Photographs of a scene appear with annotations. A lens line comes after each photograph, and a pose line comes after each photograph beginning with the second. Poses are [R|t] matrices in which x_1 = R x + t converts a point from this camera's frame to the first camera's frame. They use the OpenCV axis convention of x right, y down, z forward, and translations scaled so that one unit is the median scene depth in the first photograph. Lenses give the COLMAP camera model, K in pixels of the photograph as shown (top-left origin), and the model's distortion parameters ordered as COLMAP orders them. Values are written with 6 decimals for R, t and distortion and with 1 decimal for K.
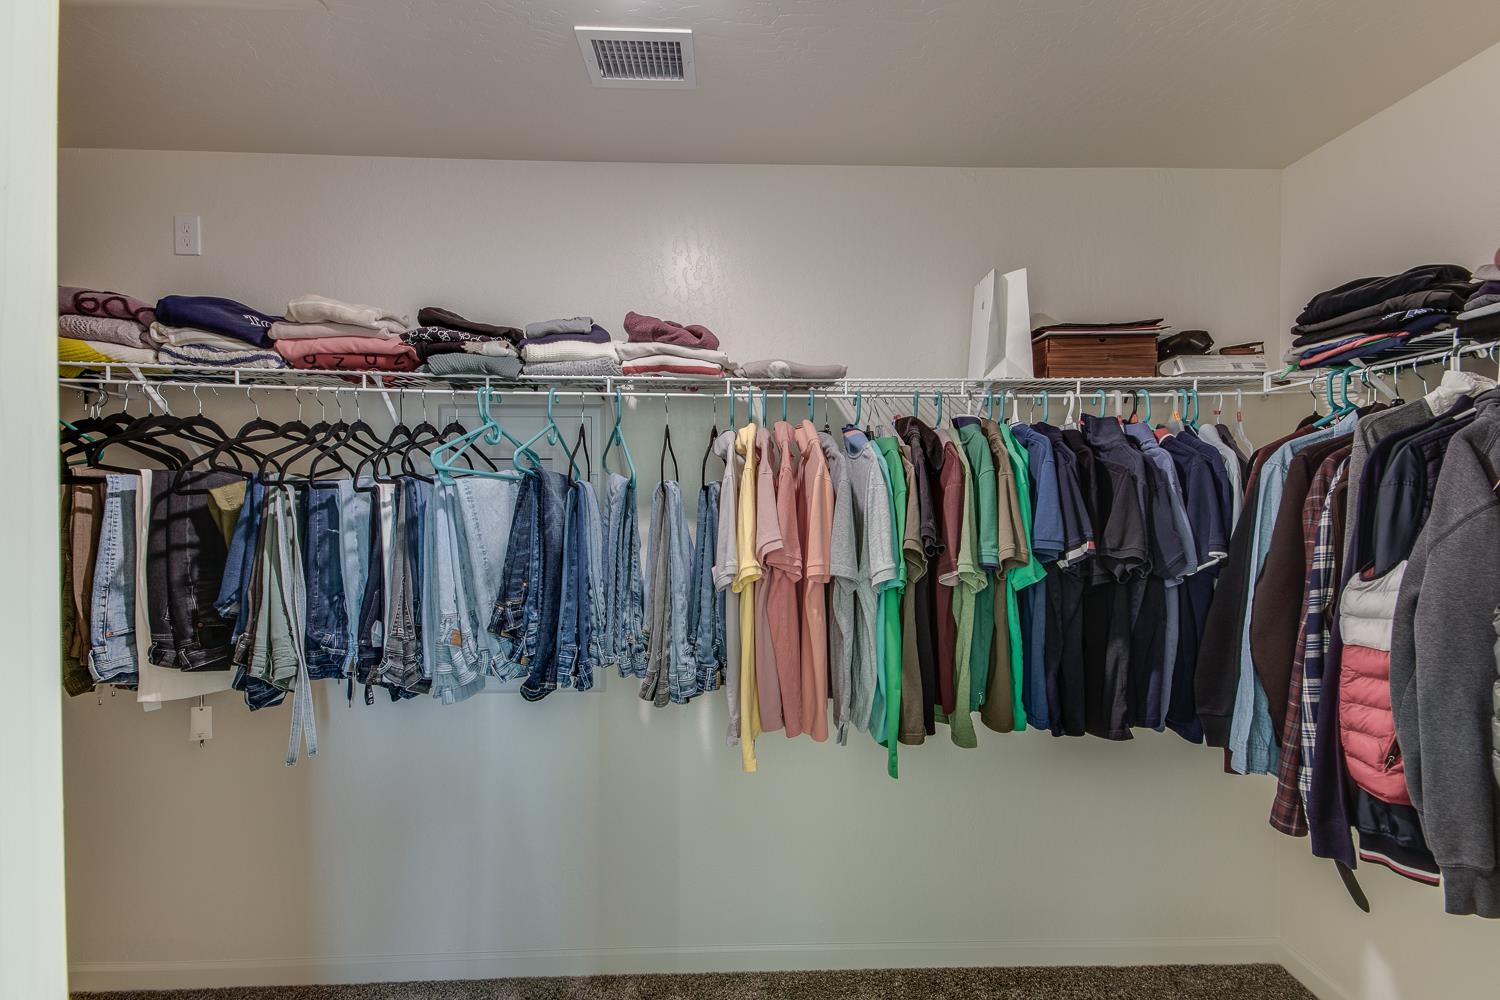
lens RADIAL K [[690.9, 0, 759.4], [0, 690.9, 497.5], [0, 0, 1]] dist [0.026414, -0.005807]
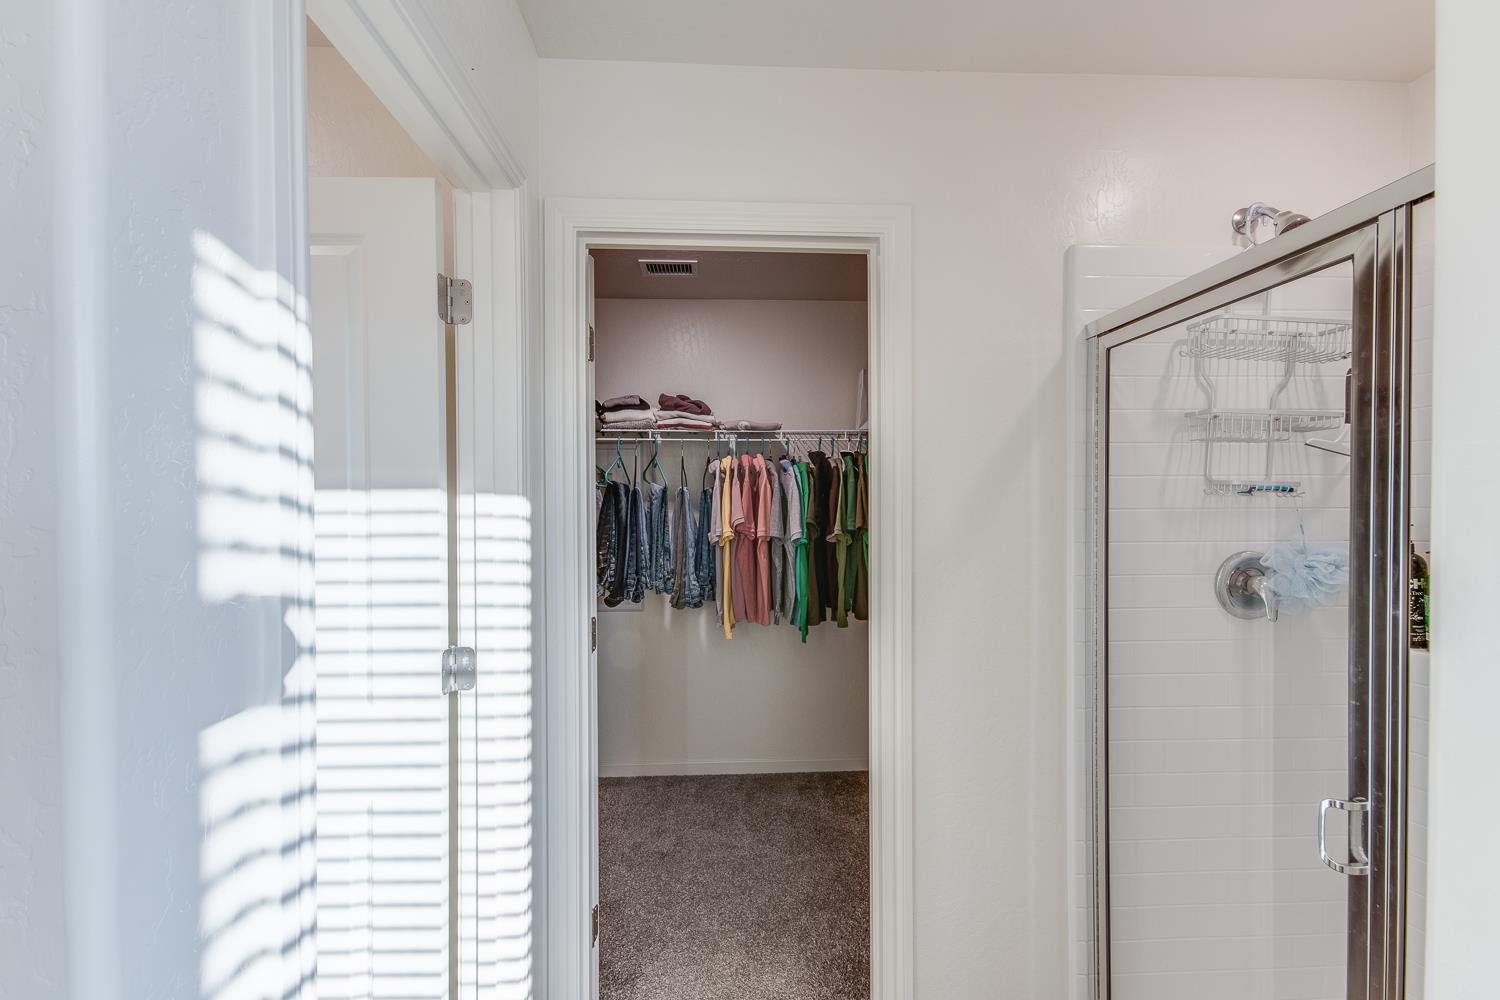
lens RADIAL K [[758.5, 0, 740.4], [0, 758.5, 510.2], [0, 0, 1]] dist [0.007351, 0.000866]
pose [[0.999946, -0.003473, -0.009838, 0.038881], [0.003606, 0.999901, 0.013593, 0.009718], [0.009790, -0.013628, 0.999859, -1.032982]]
